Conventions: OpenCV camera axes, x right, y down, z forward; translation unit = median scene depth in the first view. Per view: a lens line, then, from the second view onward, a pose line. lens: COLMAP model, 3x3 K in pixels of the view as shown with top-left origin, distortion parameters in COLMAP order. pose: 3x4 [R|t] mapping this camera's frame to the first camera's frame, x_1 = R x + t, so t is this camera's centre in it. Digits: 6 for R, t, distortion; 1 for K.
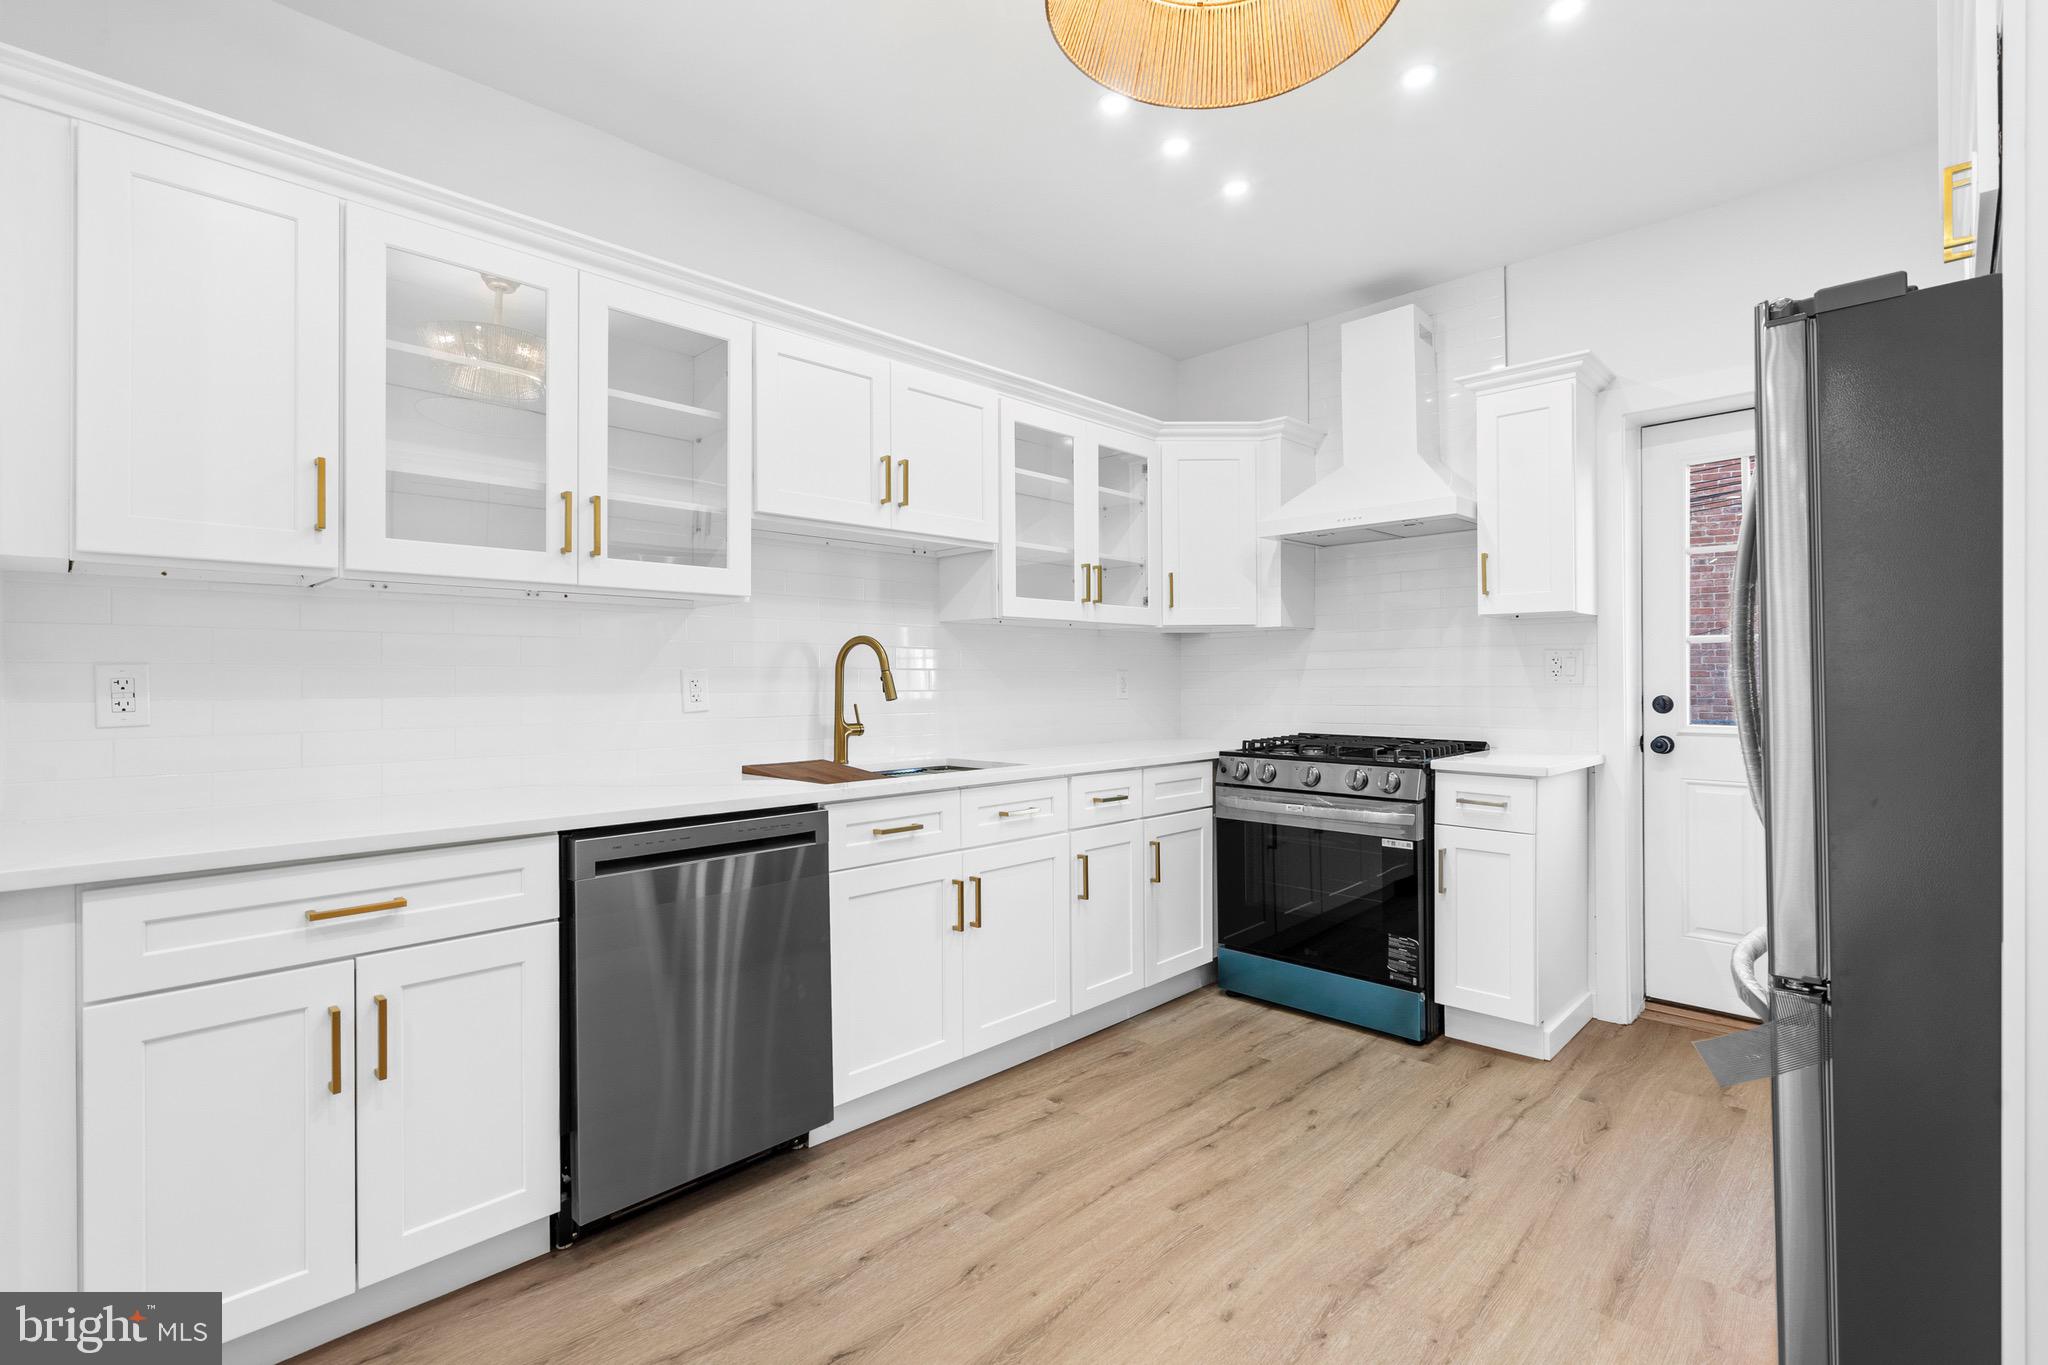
lens RADIAL K [[956.5, 0, 1024.0], [0, 956.5, 682.5], [0, 0, 1]] dist [0.000720, 0.000174]
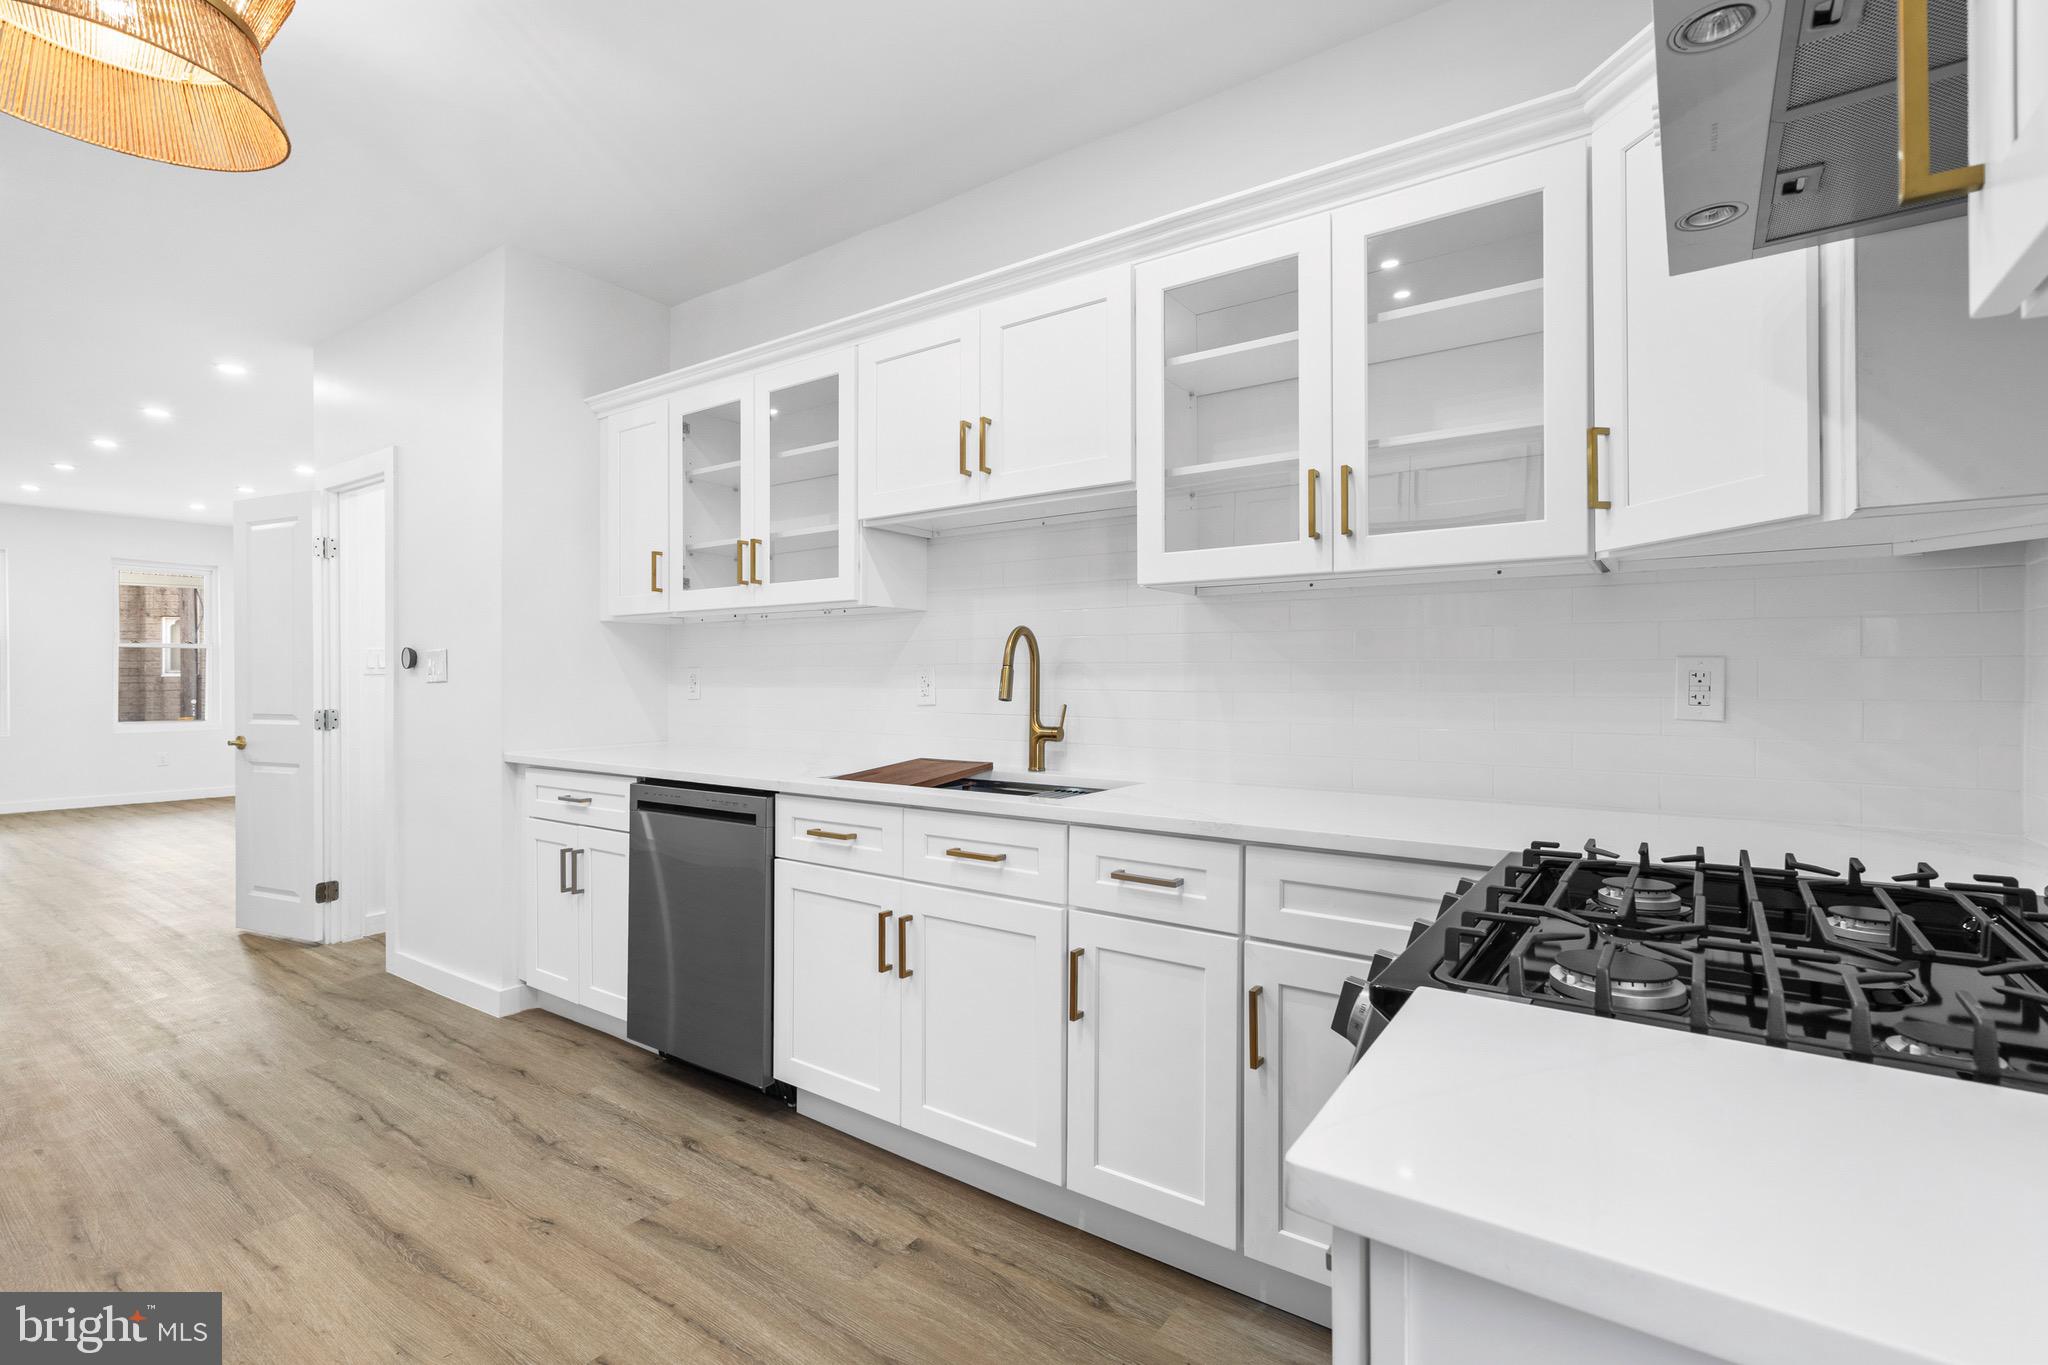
lens RADIAL K [[938.1, 0, 1016.8], [0, 938.1, 678.4], [0, 0, 1]] dist [-0.000552, 0.000107]
pose [[0.145458, 0.002555, -0.989361, 0.684234], [-0.002664, 0.999994, 0.002191, -0.002379], [0.989361, 0.002317, 0.145464, 0.876463]]
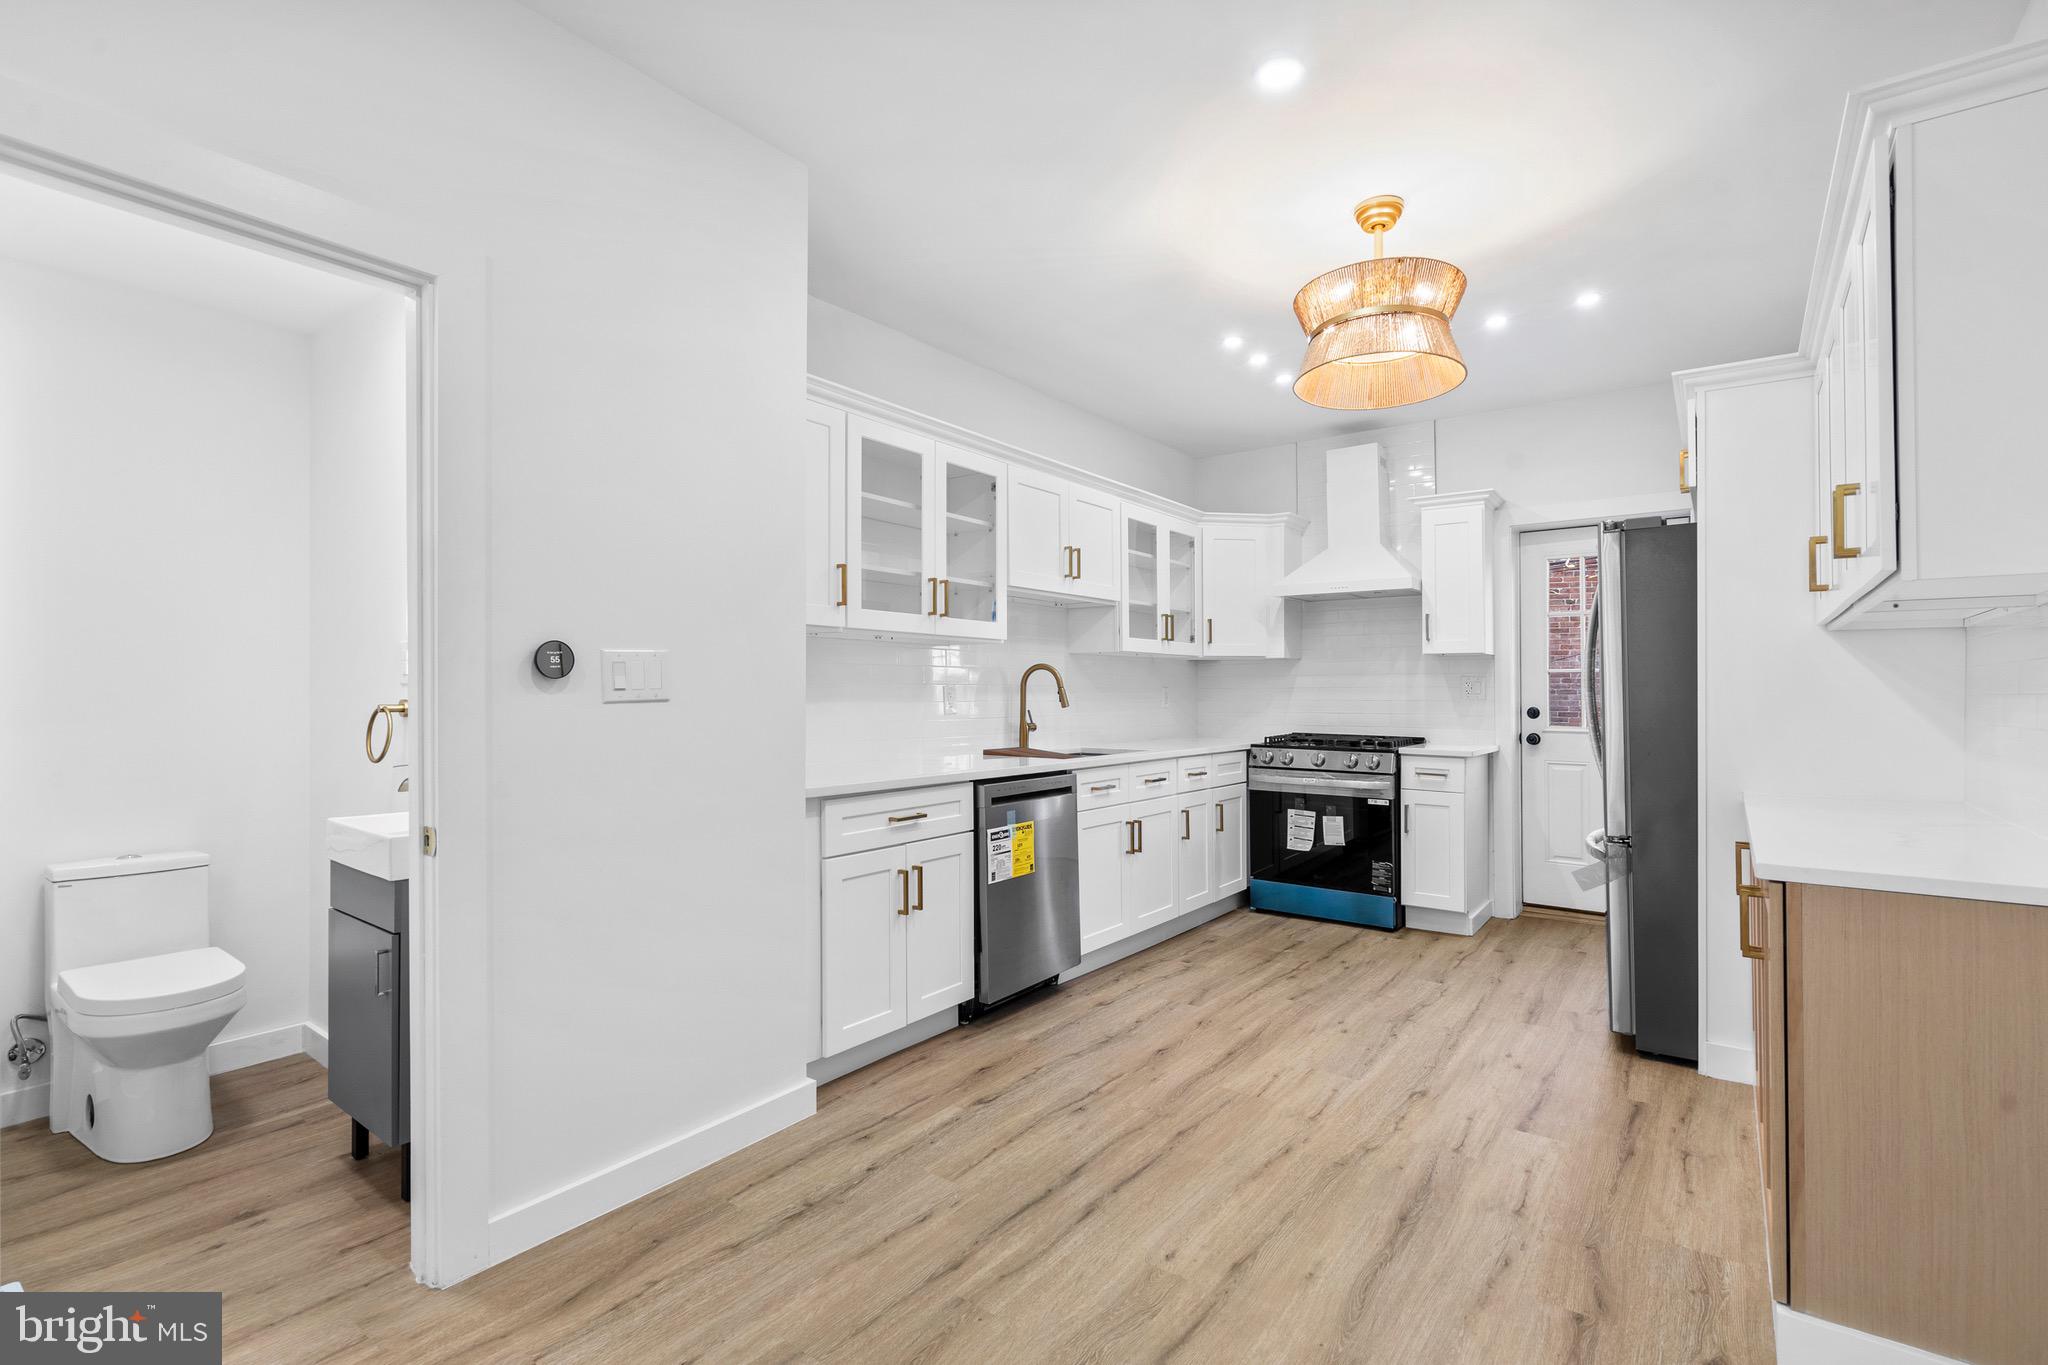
lens RADIAL K [[964.6, 0, 1024.0], [0, 964.6, 682.5], [0, 0, 1]] dist [0.000558, 0.000183]
pose [[0.990410, 0.008485, 0.137901, -0.409433], [-0.006713, 0.999889, -0.013310, 0.000167], [-0.137999, 0.012257, 0.990357, -0.486451]]
